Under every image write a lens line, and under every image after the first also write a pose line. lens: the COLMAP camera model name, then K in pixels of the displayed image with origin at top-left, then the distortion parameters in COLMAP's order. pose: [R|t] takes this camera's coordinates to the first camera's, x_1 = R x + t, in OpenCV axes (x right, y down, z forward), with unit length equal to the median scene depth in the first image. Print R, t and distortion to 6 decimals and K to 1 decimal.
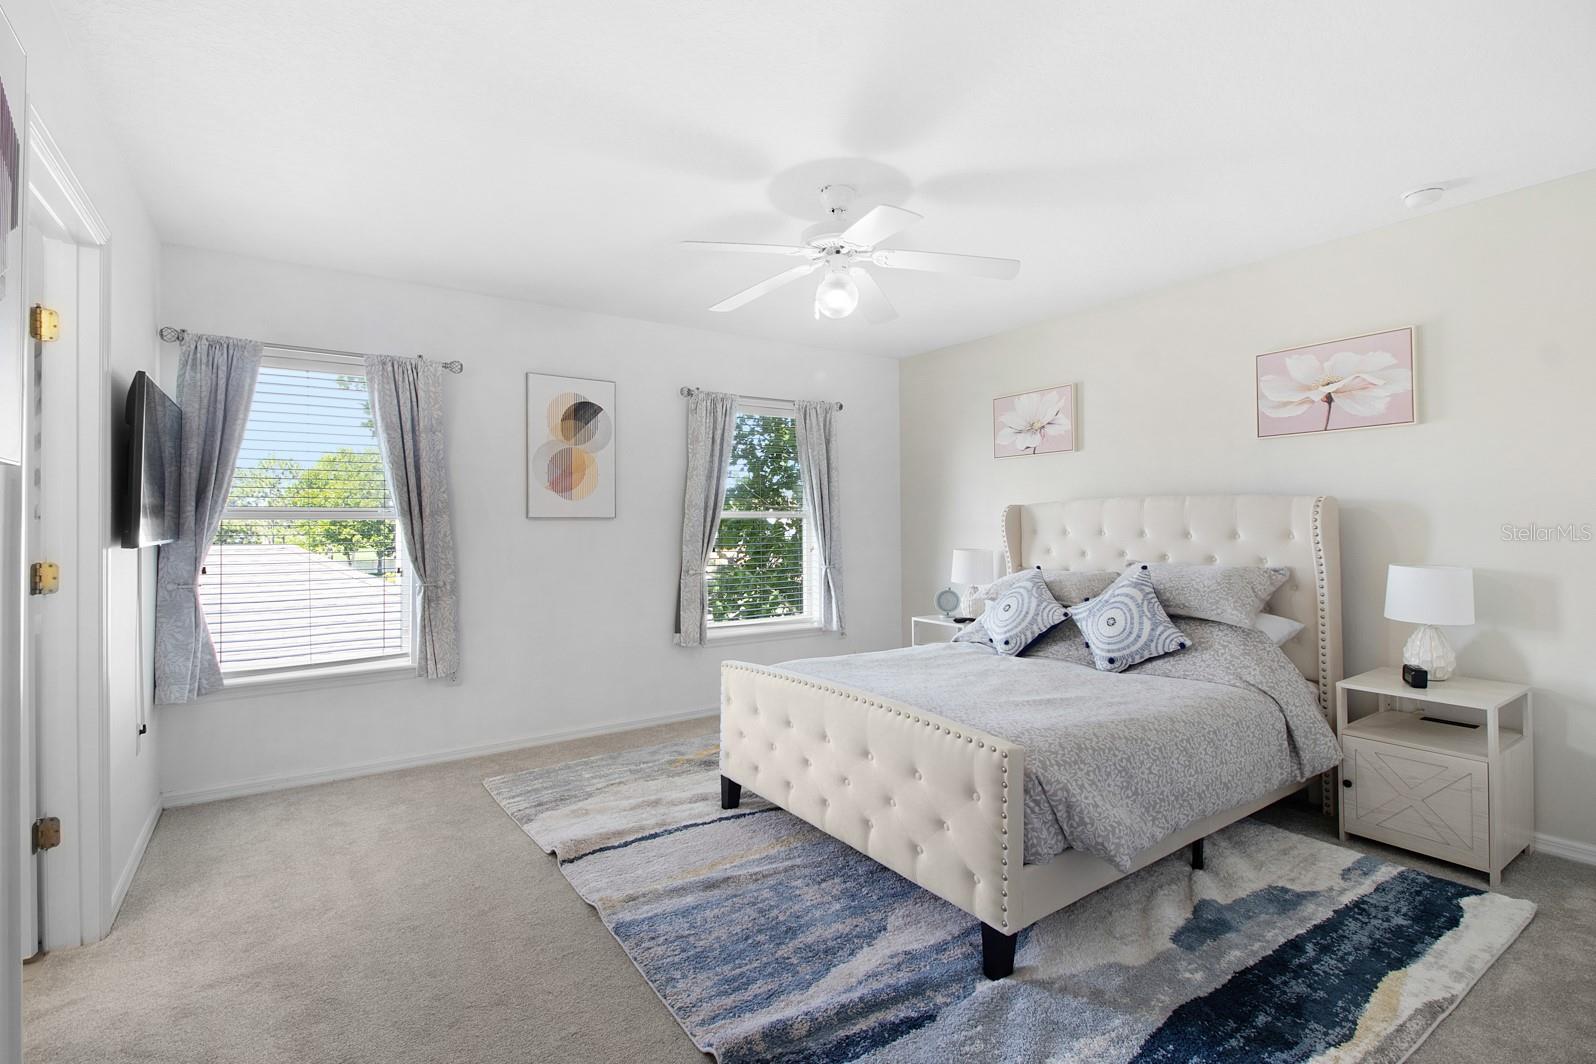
lens RADIAL K [[775.9, 0, 802.0], [0, 775.9, 526.6], [0, 0, 1]] dist [0.000982, -0.013372]
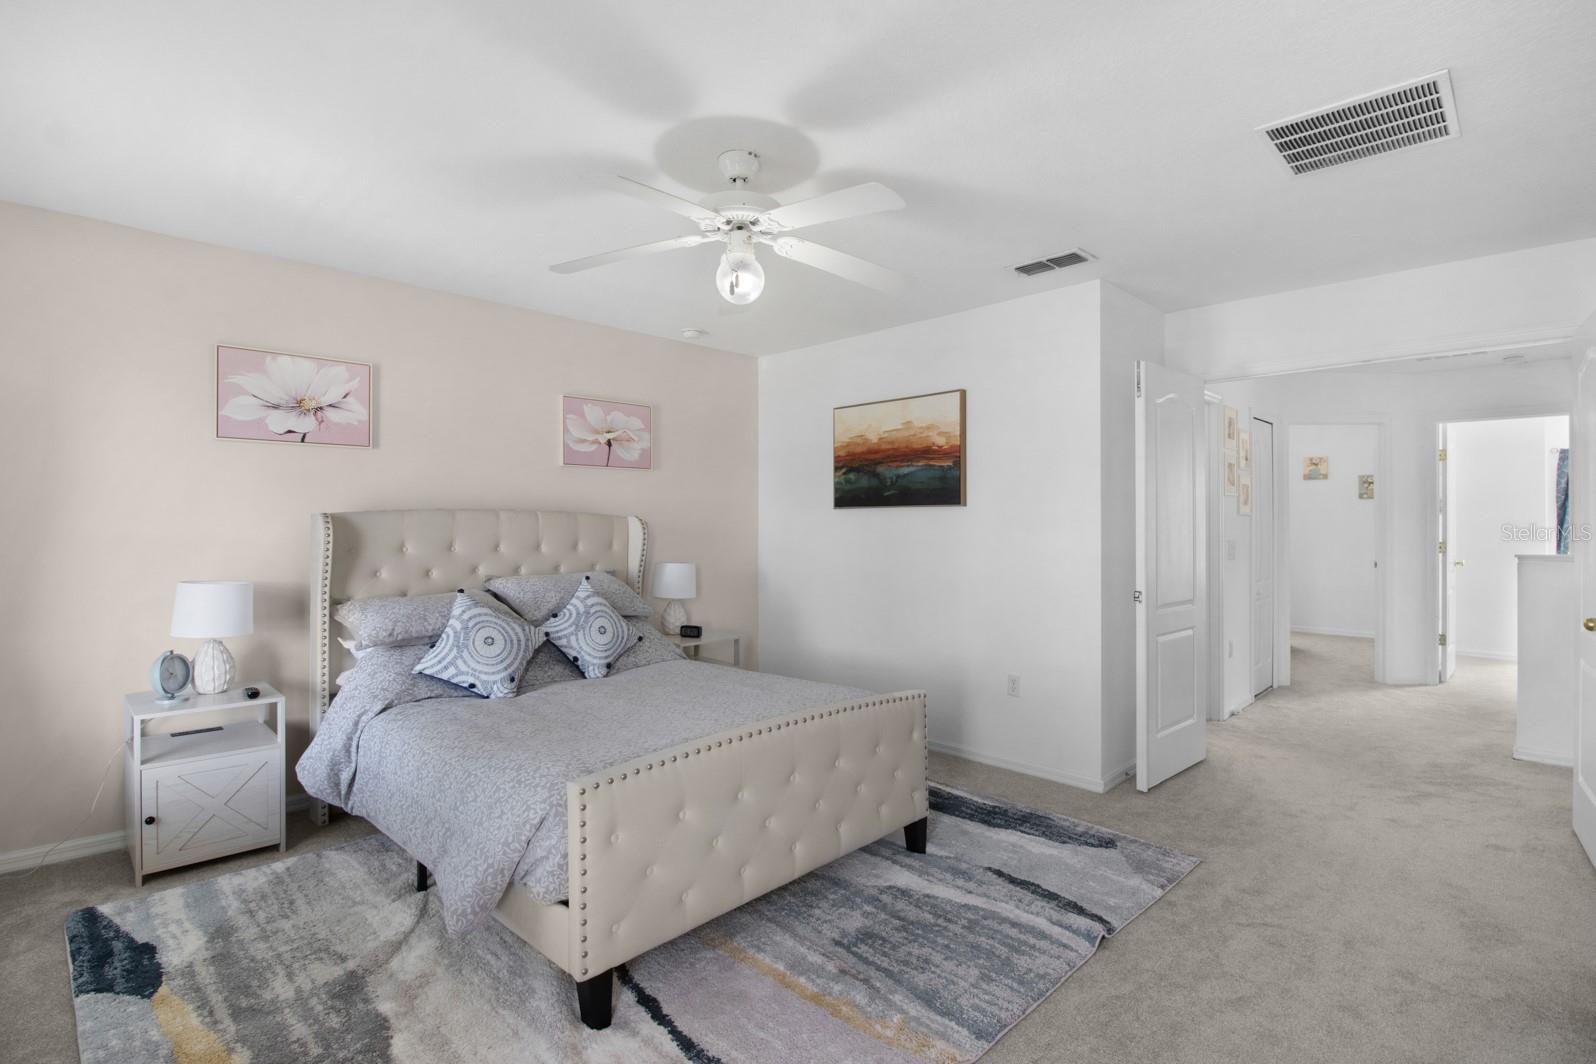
lens RADIAL K [[780.3, 0, 798.0], [0, 780.3, 532.0], [0, 0, 1]] dist [-0.001680, -0.014436]
pose [[-0.230276, -0.002759, 0.973121, -0.691586], [0.003157, 0.999989, 0.003582, -0.014858], [-0.973120, 0.003897, -0.230265, 0.965326]]
